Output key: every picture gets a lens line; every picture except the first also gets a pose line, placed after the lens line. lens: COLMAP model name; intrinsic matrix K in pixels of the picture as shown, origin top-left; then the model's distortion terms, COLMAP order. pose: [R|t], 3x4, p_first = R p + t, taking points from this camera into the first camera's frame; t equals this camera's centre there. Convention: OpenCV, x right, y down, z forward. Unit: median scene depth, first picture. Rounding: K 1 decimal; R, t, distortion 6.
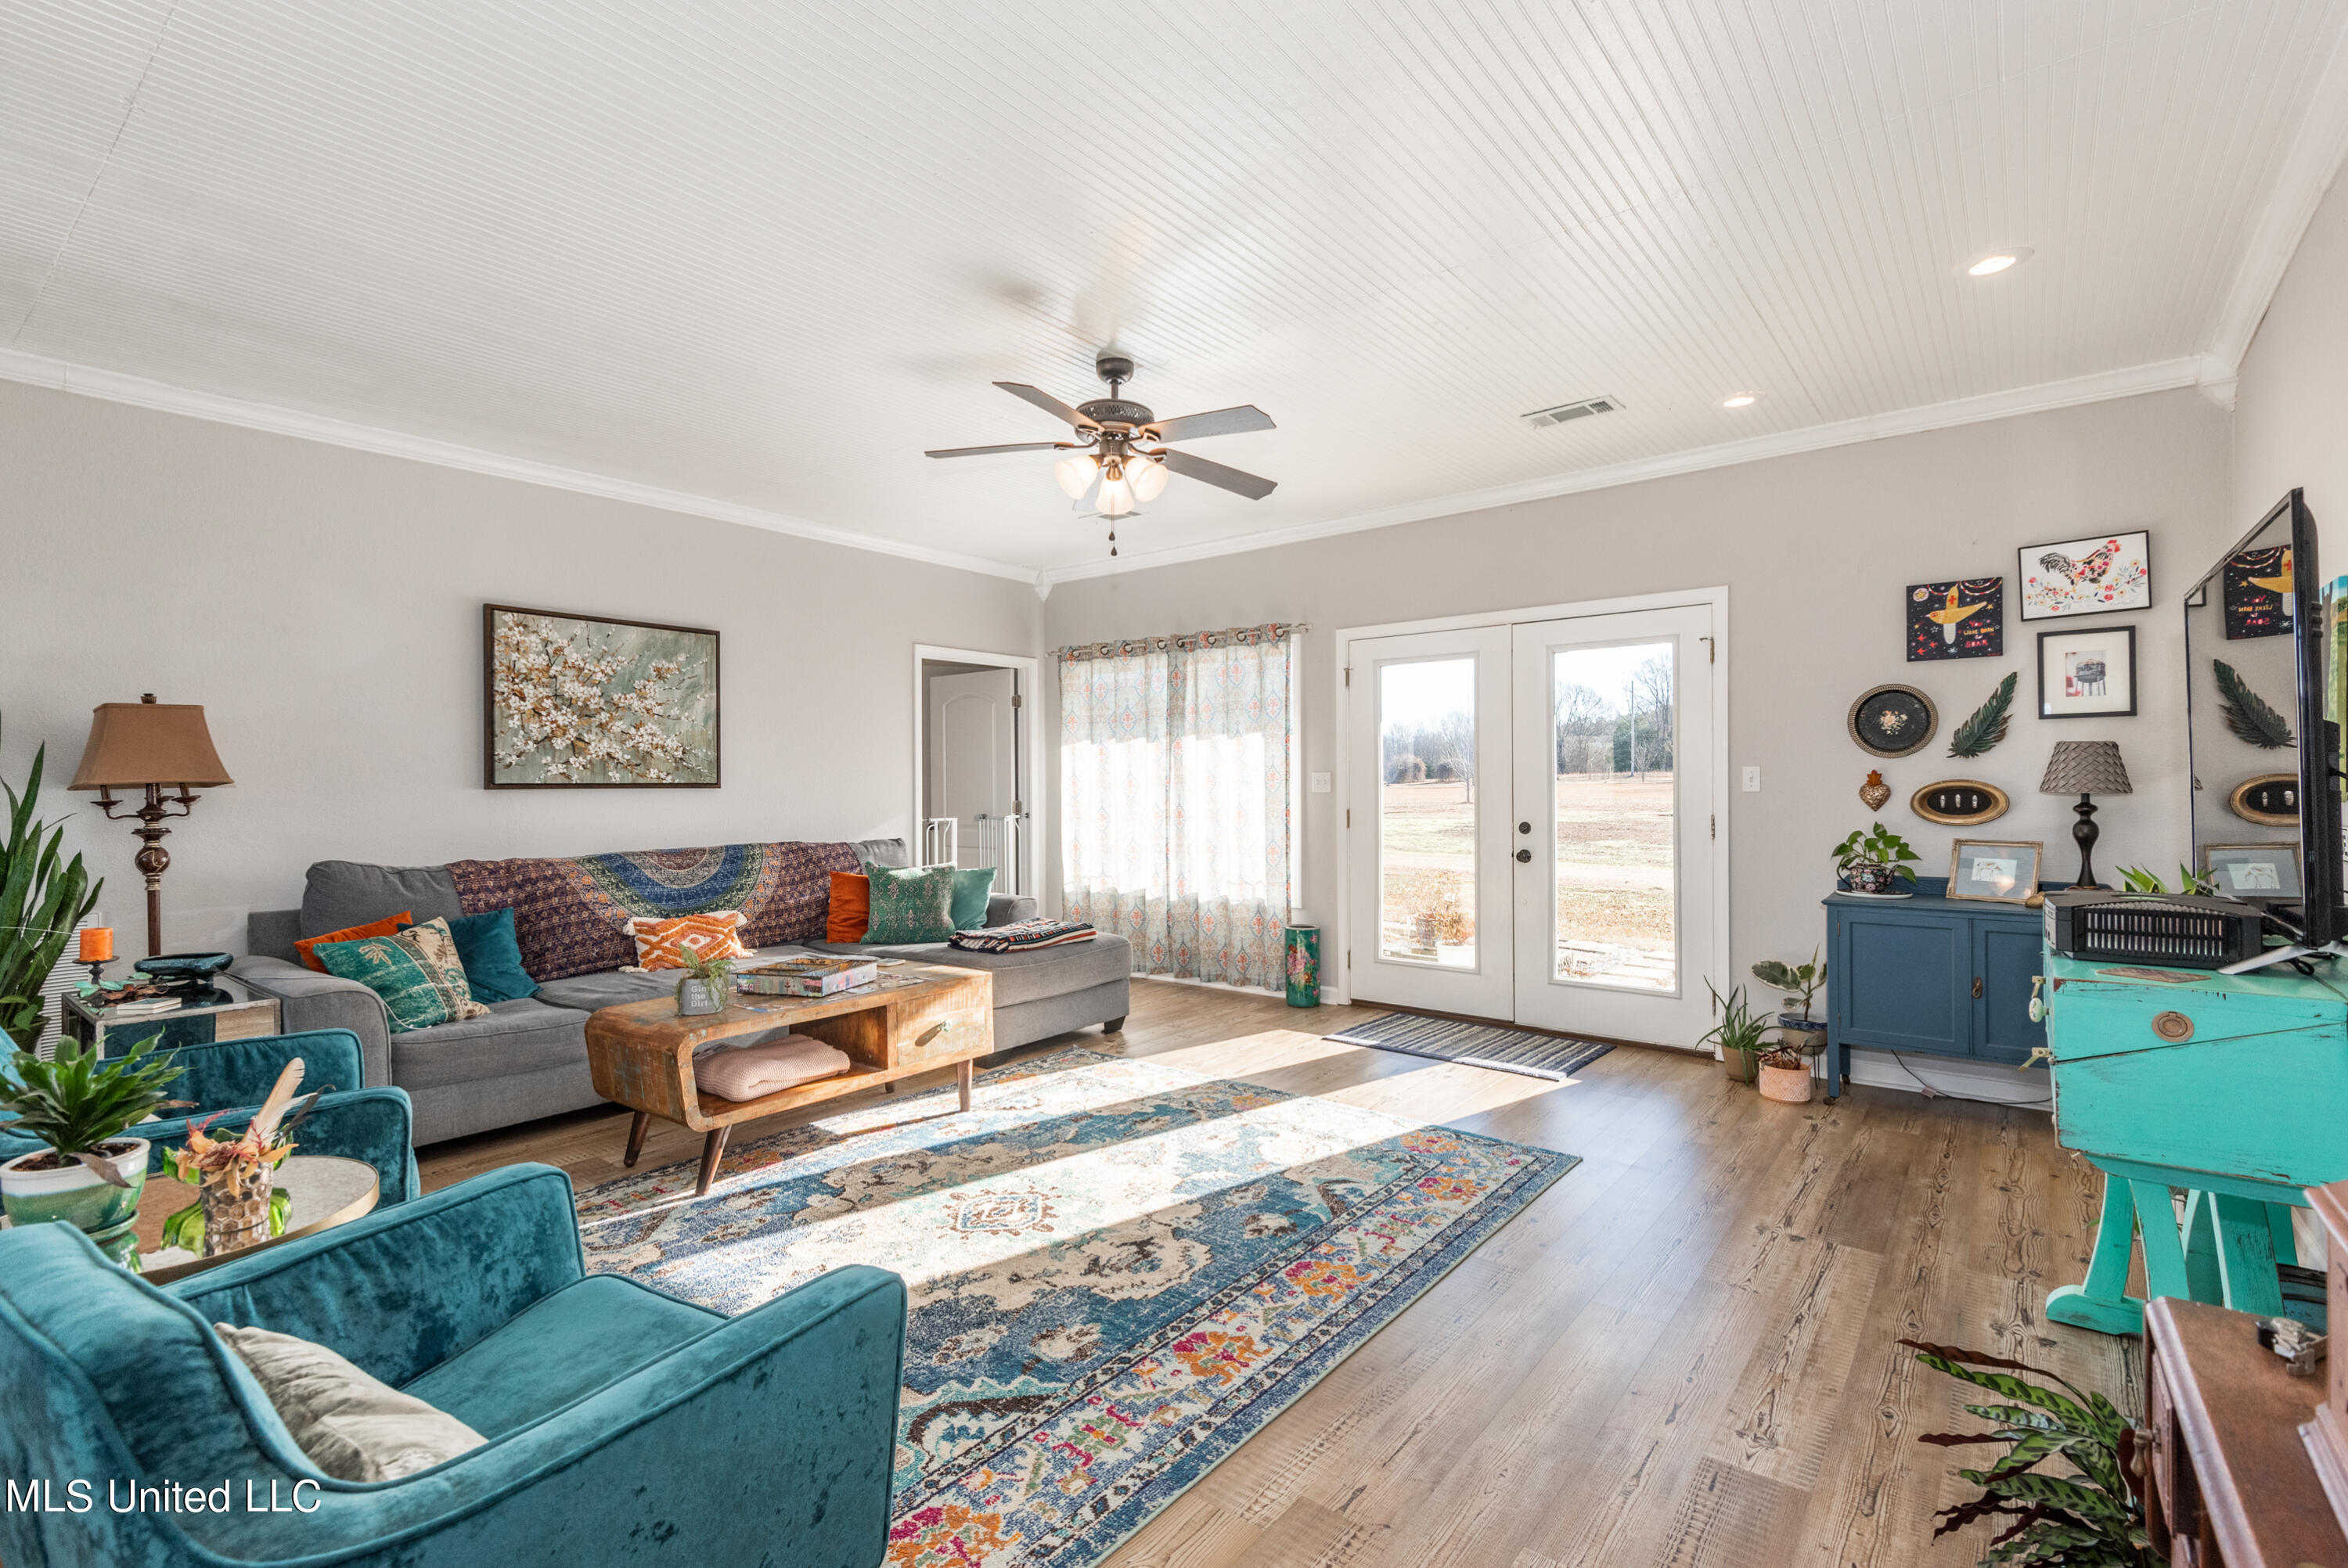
lens RADIAL K [[1054.3, 0, 1163.2], [0, 1054.3, 778.6], [0, 0, 1]] dist [0.043485, -0.025265]
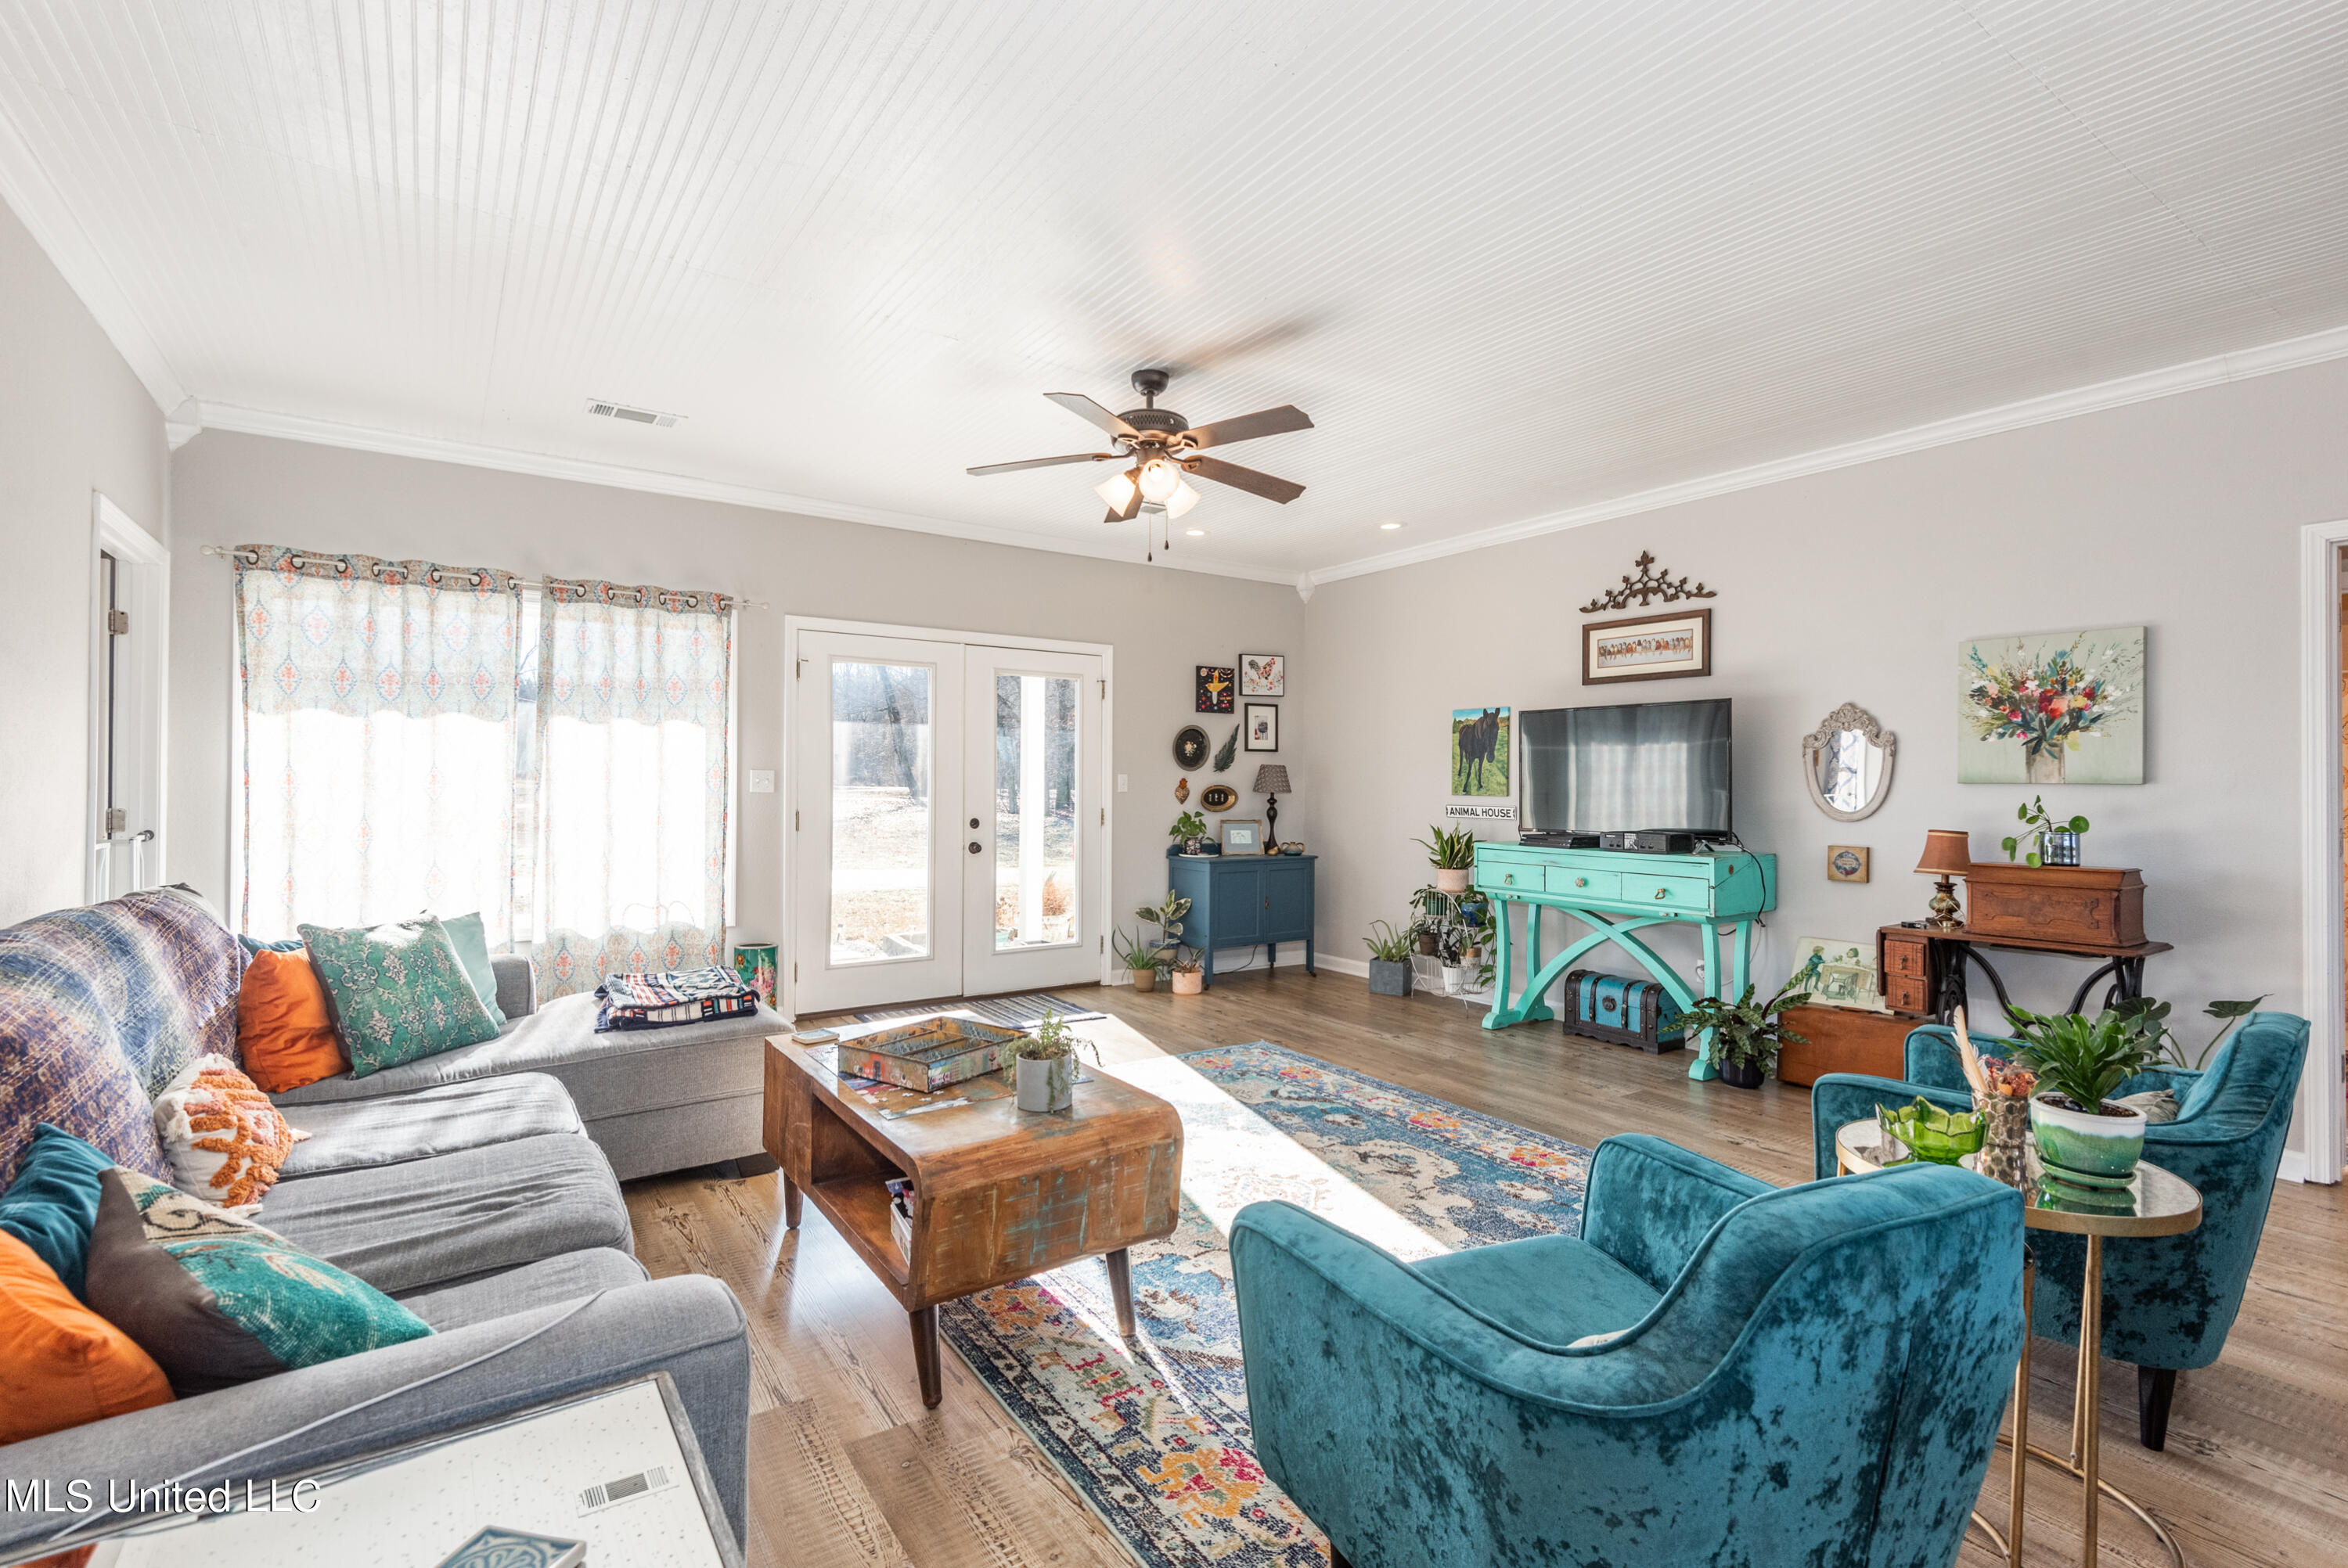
lens RADIAL K [[1054.3, 0, 1163.2], [0, 1054.3, 778.6], [0, 0, 1]] dist [0.043485, -0.025265]
pose [[0.304637, 0.012025, 0.952393, -0.905262], [-0.013345, 0.999876, -0.008356, 0.006399], [-0.952375, -0.010164, 0.304760, 0.599858]]
